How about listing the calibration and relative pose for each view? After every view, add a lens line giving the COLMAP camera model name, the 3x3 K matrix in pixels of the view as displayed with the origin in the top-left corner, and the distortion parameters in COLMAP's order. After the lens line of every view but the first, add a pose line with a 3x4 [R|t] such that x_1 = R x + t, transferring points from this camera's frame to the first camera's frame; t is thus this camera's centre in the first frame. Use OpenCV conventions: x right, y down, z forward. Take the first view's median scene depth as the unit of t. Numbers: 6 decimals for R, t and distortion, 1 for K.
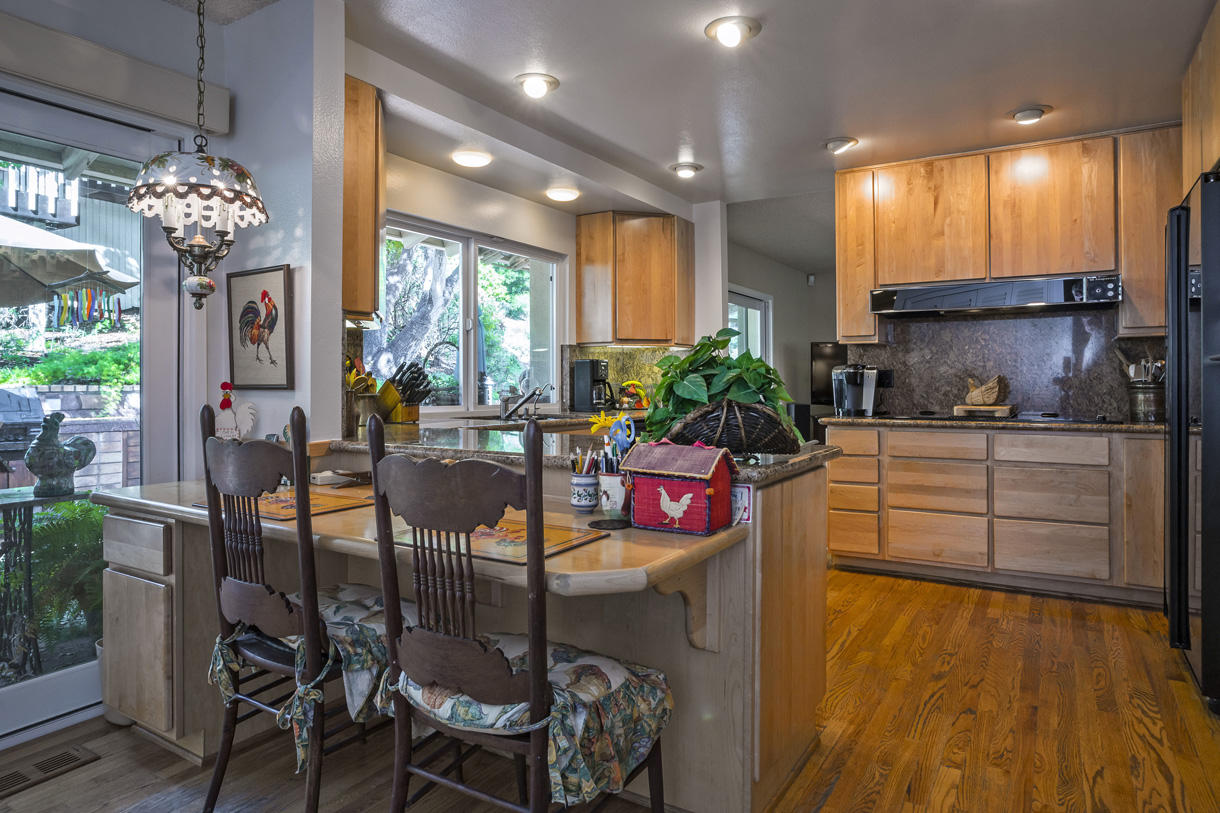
lens RADIAL K [[705.7, 0, 566.9], [0, 705.7, 383.0], [0, 0, 1]] dist [-0.009178, 0.000955]
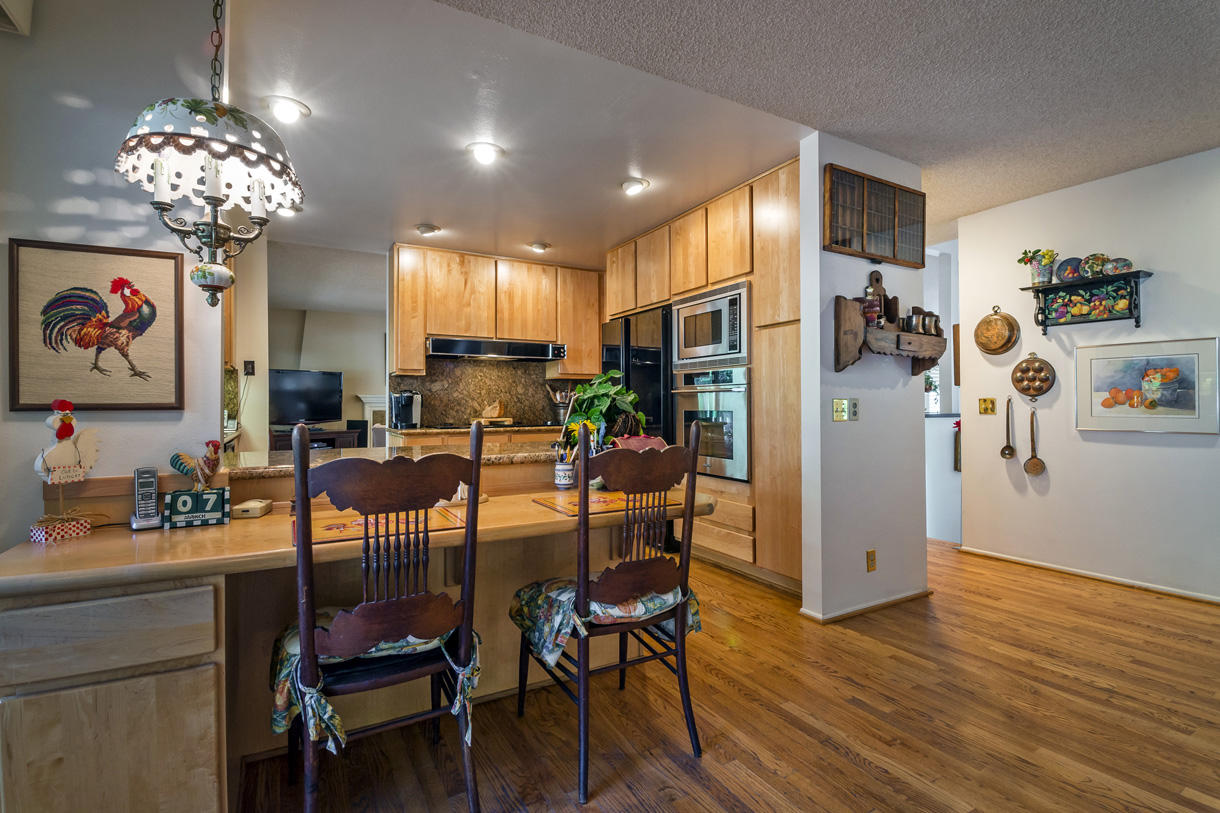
lens RADIAL K [[590.2, 0, 611.8], [0, 590.2, 403.6], [0, 0, 1]] dist [-0.000317, -0.000349]
pose [[0.462074, -0.000431, 0.886841, -0.480103], [0.004756, 0.999987, -0.001992, 0.003738], [-0.886829, 0.005138, 0.462070, 0.159693]]
